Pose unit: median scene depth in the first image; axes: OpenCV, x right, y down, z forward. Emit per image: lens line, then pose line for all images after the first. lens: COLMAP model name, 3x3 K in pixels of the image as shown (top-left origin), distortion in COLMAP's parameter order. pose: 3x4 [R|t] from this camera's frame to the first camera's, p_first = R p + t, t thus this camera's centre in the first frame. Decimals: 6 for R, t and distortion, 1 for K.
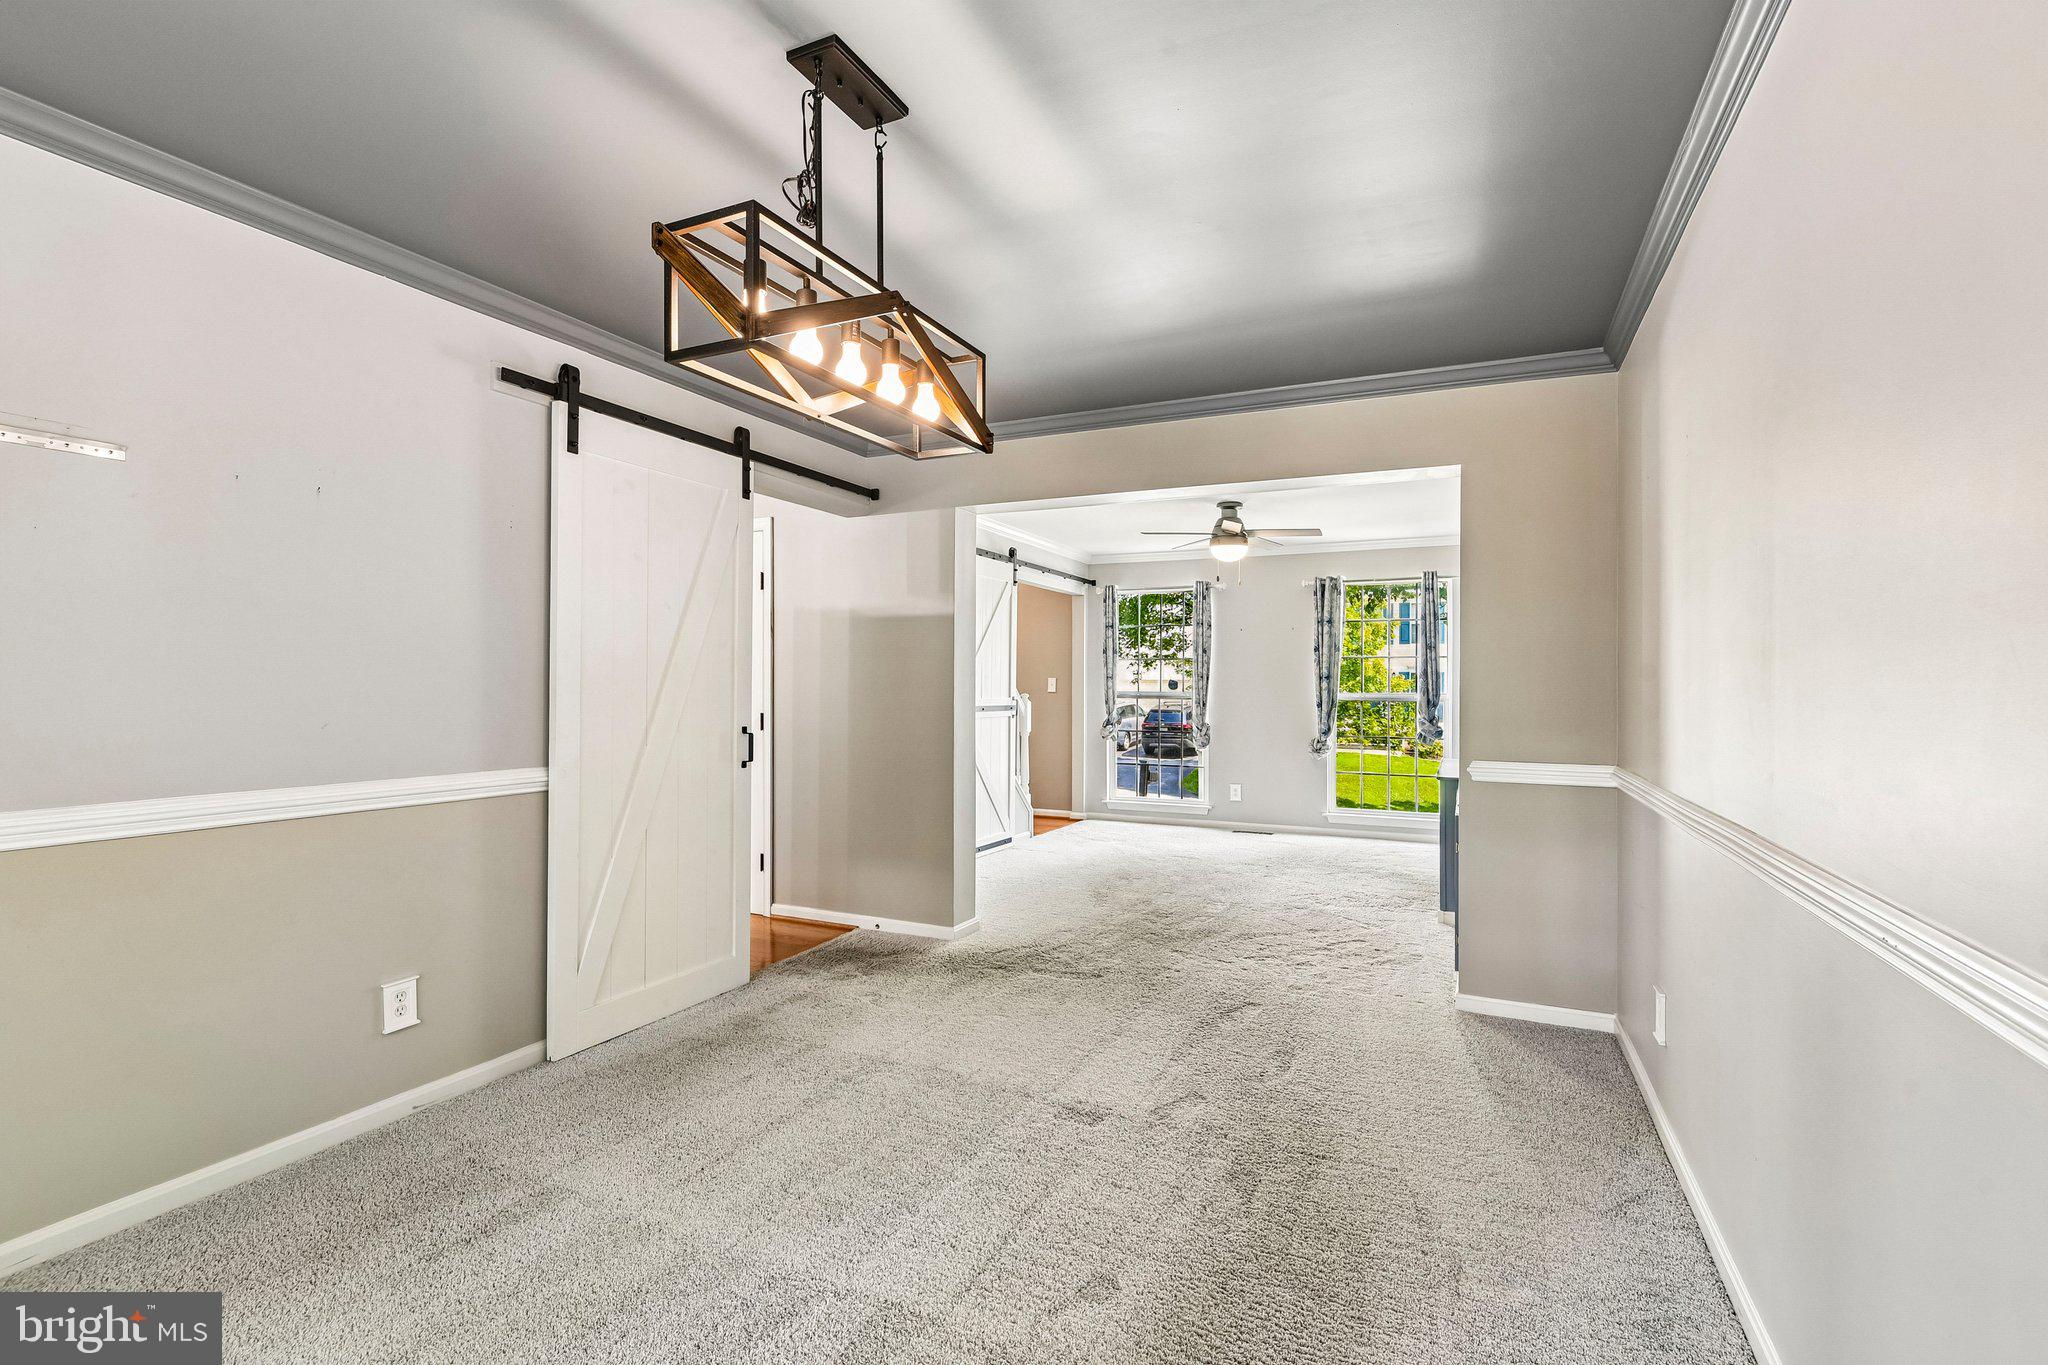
lens RADIAL K [[944.4, 0, 1023.2], [0, 944.4, 684.0], [0, 0, 1]] dist [-0.012938, -0.006506]
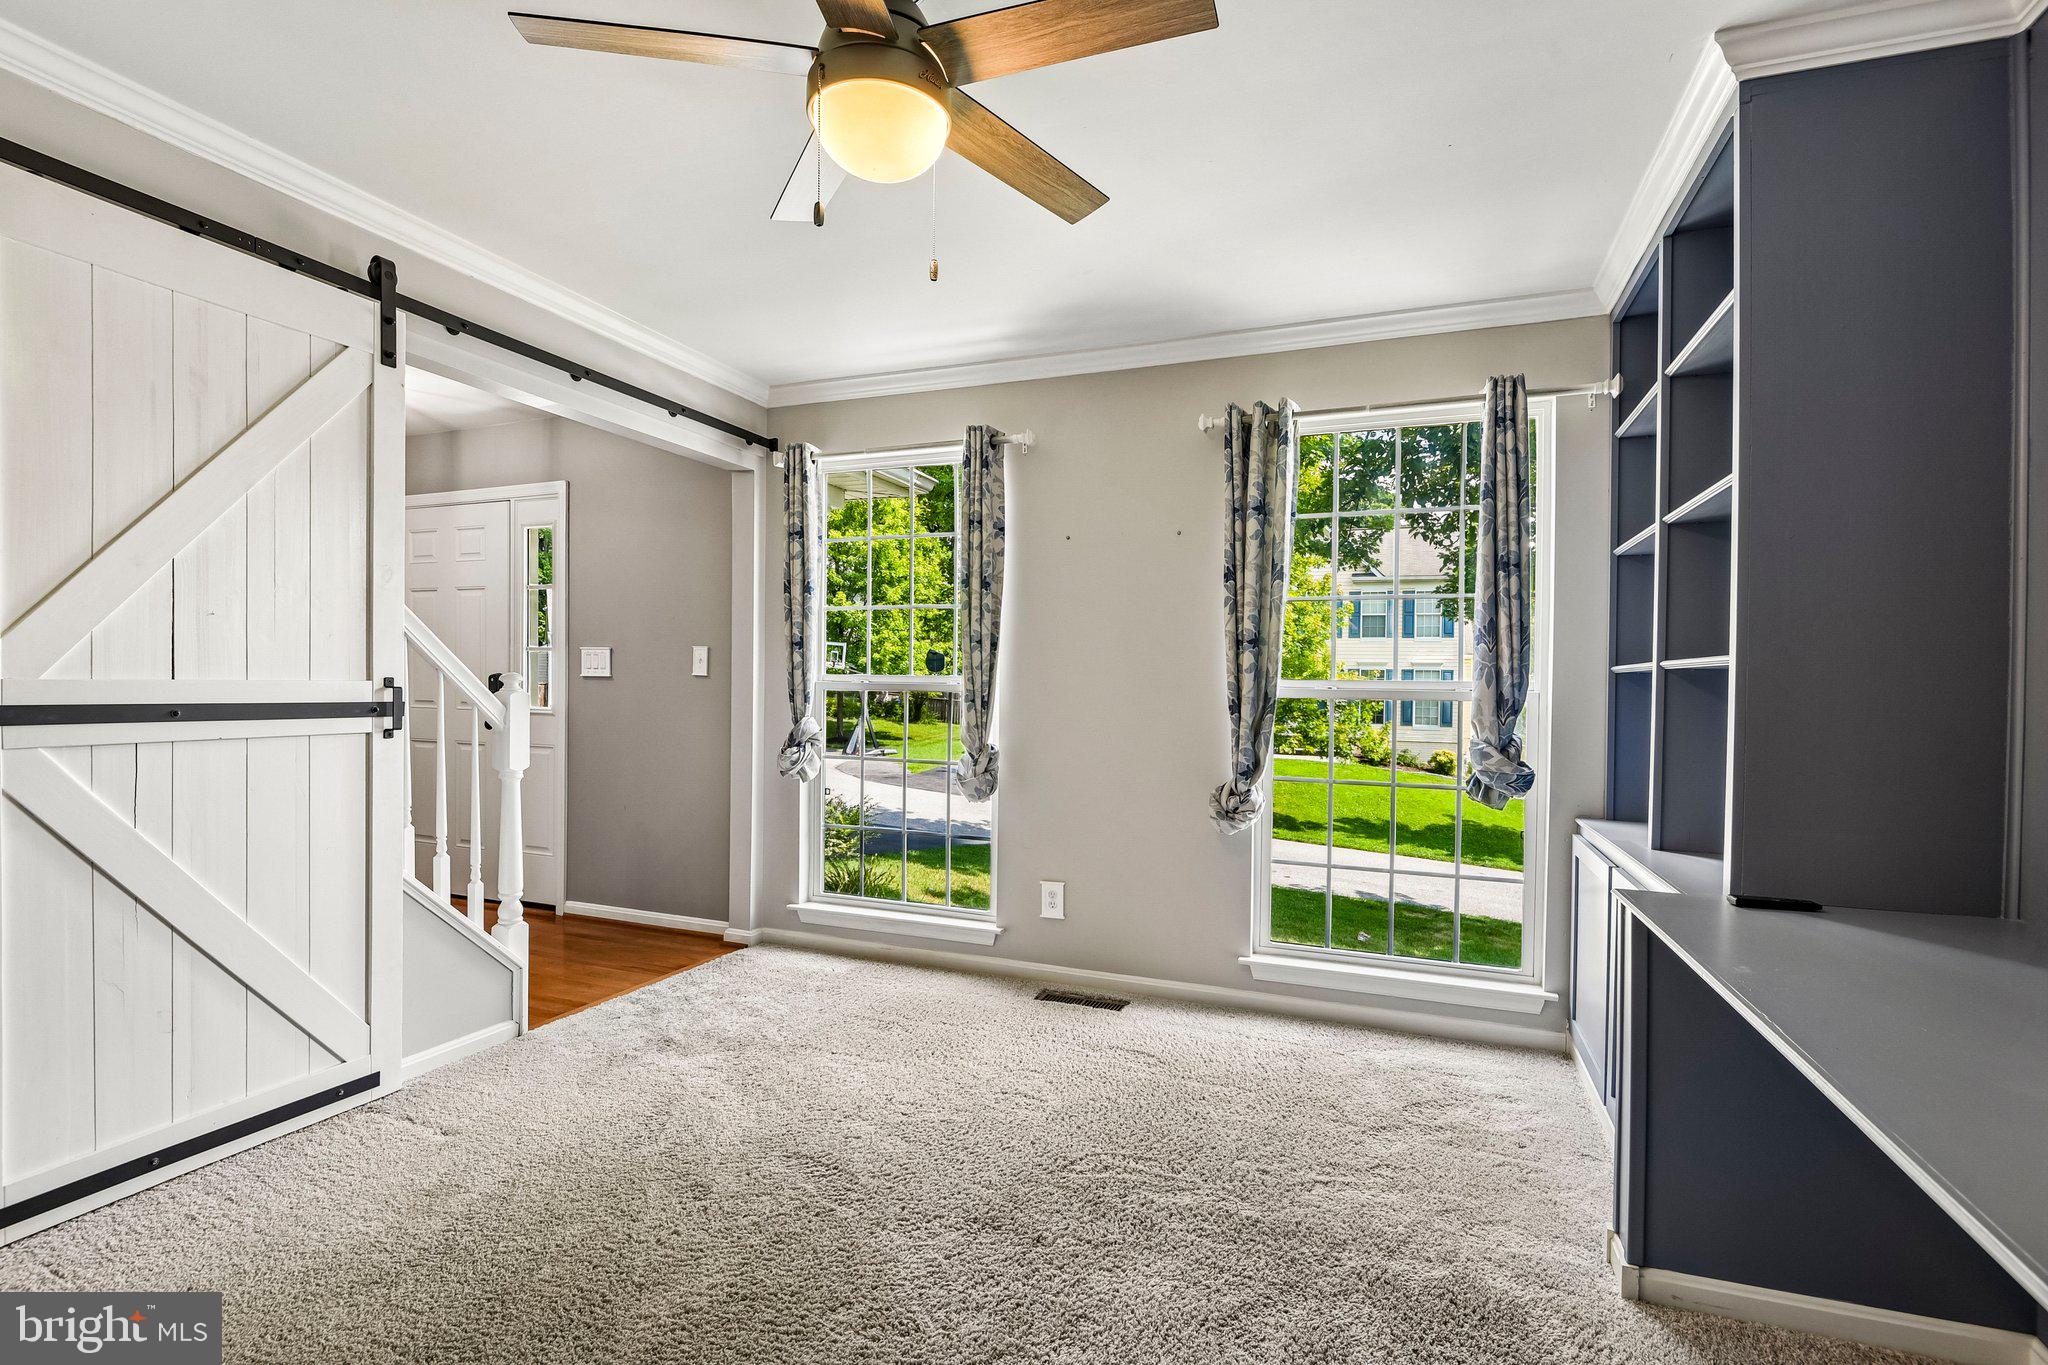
lens RADIAL K [[944.4, 0, 1025.8], [0, 944.4, 686.9], [0, 0, 1]] dist [-0.012938, -0.006506]
pose [[0.998273, 0.009420, 0.057988, 0.195104], [-0.009738, 0.999939, 0.005208, 0.012088], [-0.057935, -0.005763, 0.998304, 0.580777]]
